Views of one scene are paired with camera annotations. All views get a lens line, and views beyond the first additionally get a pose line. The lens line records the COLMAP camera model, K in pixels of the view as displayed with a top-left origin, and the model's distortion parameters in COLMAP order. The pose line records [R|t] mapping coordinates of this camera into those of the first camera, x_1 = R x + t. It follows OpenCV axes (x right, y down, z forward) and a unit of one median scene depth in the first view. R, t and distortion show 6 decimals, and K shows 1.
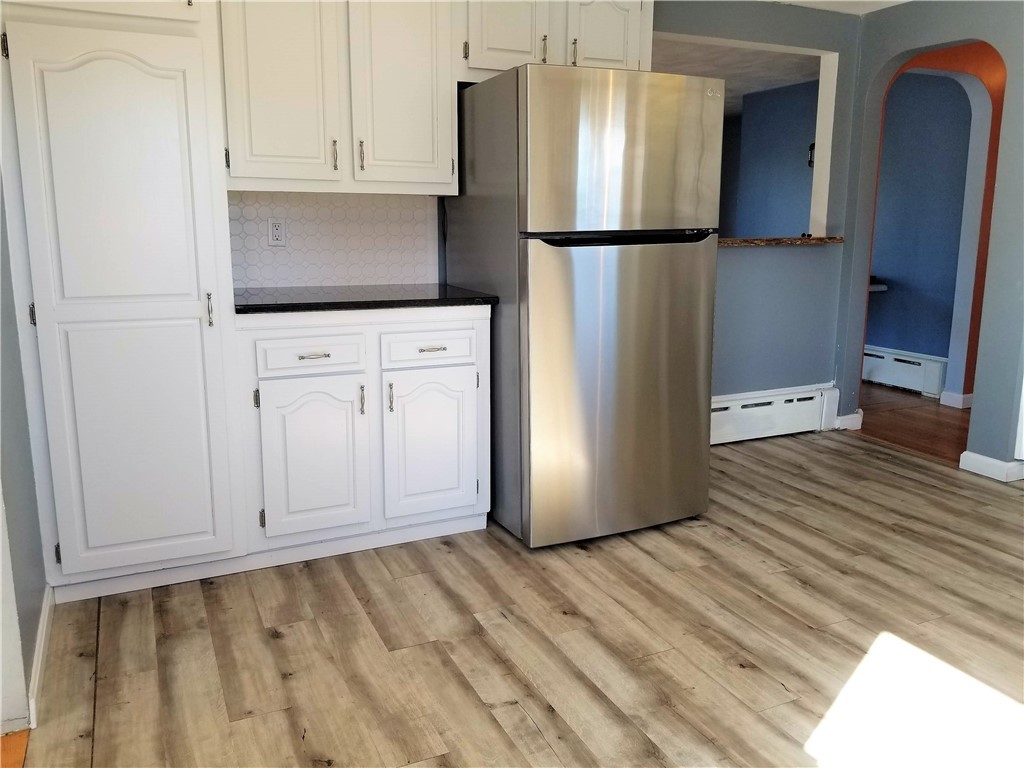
lens RADIAL K [[801.5, 0, 512.0], [0, 801.5, 384.0], [0, 0, 1]] dist [0.096191, -0.120674]
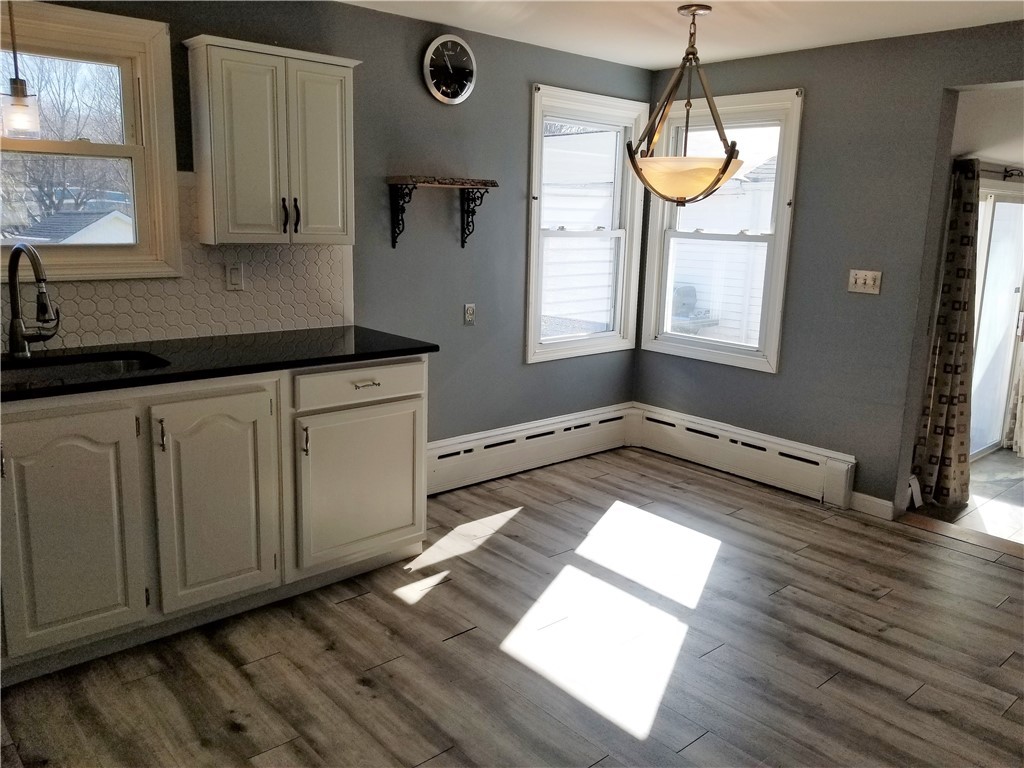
lens RADIAL K [[801.5, 0, 512.0], [0, 801.5, 384.0], [0, 0, 1]] dist [0.096191, -0.120674]
pose [[-0.960476, 0.025862, -0.277160, 0.789269], [-0.088268, 0.915996, 0.391357, -0.397424], [0.263998, 0.400353, -0.877509, 1.493850]]
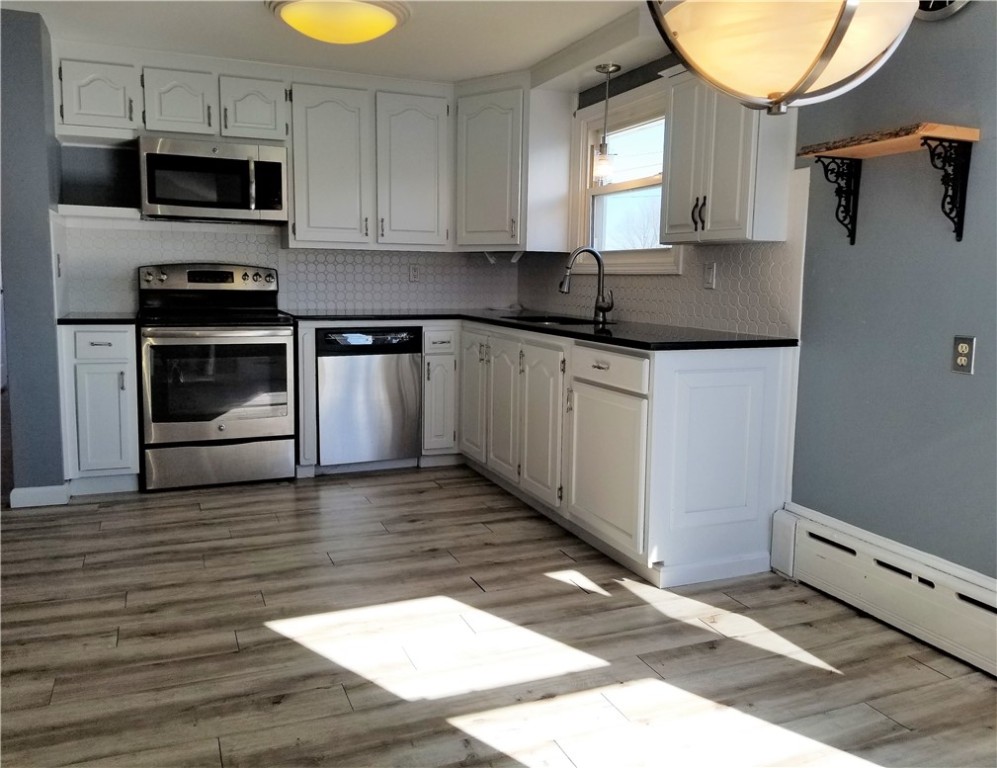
lens RADIAL K [[798.3, 0, 479.5], [0, 798.3, 369.2], [0, 0, 1]] dist [0.020754, -0.009293]
pose [[0.076894, -0.122240, 0.989517, -0.509908], [0.185775, 0.976832, 0.106237, -0.086337], [-0.979579, 0.175658, 0.097821, 0.503775]]
